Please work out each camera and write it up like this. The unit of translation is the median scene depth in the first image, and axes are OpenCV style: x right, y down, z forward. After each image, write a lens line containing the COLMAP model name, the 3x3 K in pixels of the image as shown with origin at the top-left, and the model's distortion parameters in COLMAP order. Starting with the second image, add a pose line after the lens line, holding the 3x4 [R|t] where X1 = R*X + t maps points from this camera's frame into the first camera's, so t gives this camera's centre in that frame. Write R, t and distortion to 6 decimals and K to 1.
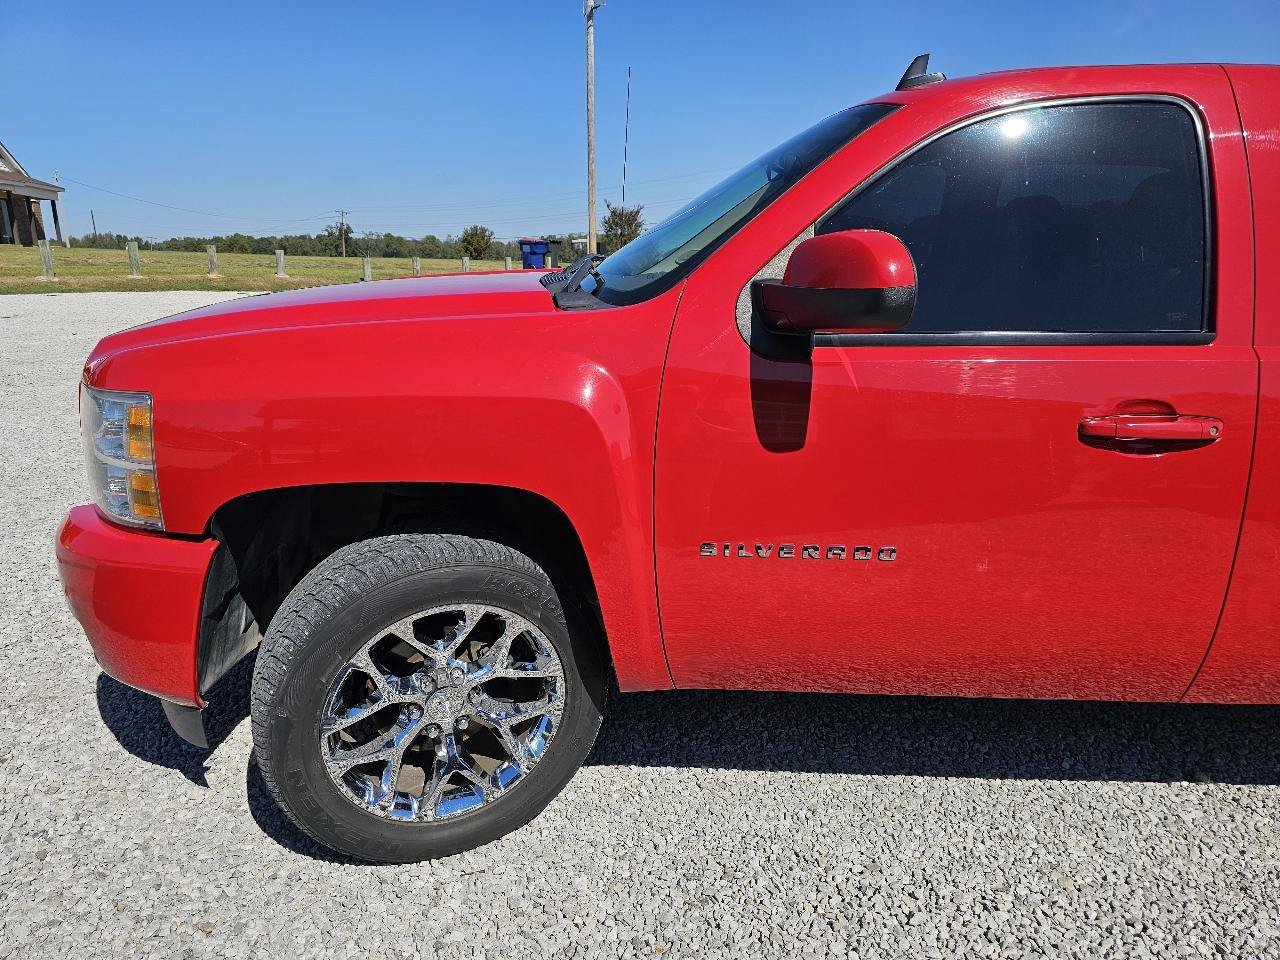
lens RADIAL K [[866.1, 0, 631.1], [0, 866.1, 473.6], [0, 0, 1]] dist [0.058305, -0.068058]
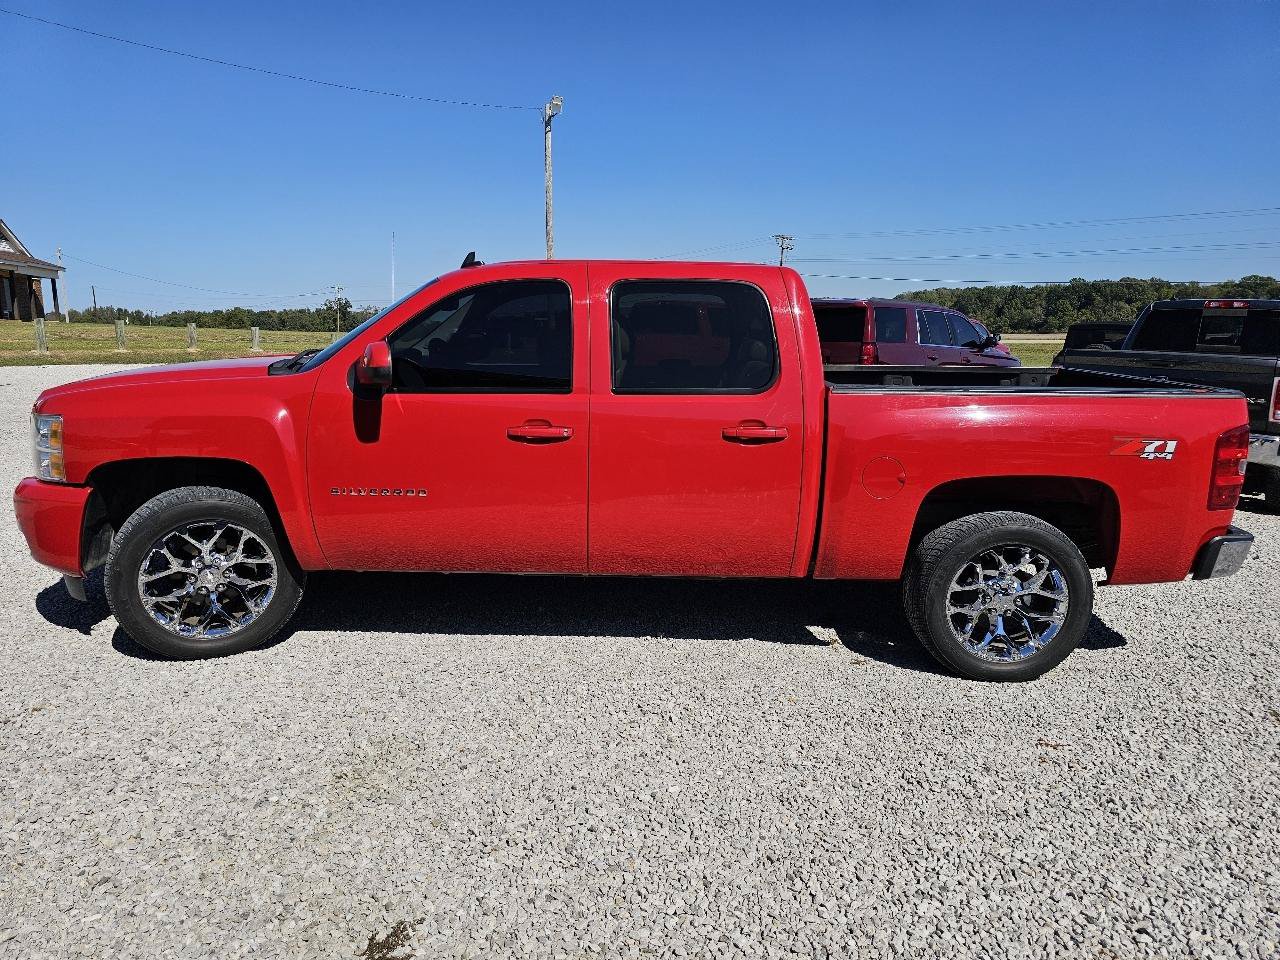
lens RADIAL K [[857.8, 0, 635.5], [0, 857.8, 462.6], [0, 0, 1]] dist [0.069795, -0.082643]
pose [[0.999882, 0.000025, 0.015339, 0.661211], [0.001385, 0.995769, -0.091876, 0.178915], [-0.015276, 0.091887, 0.995652, -0.906370]]
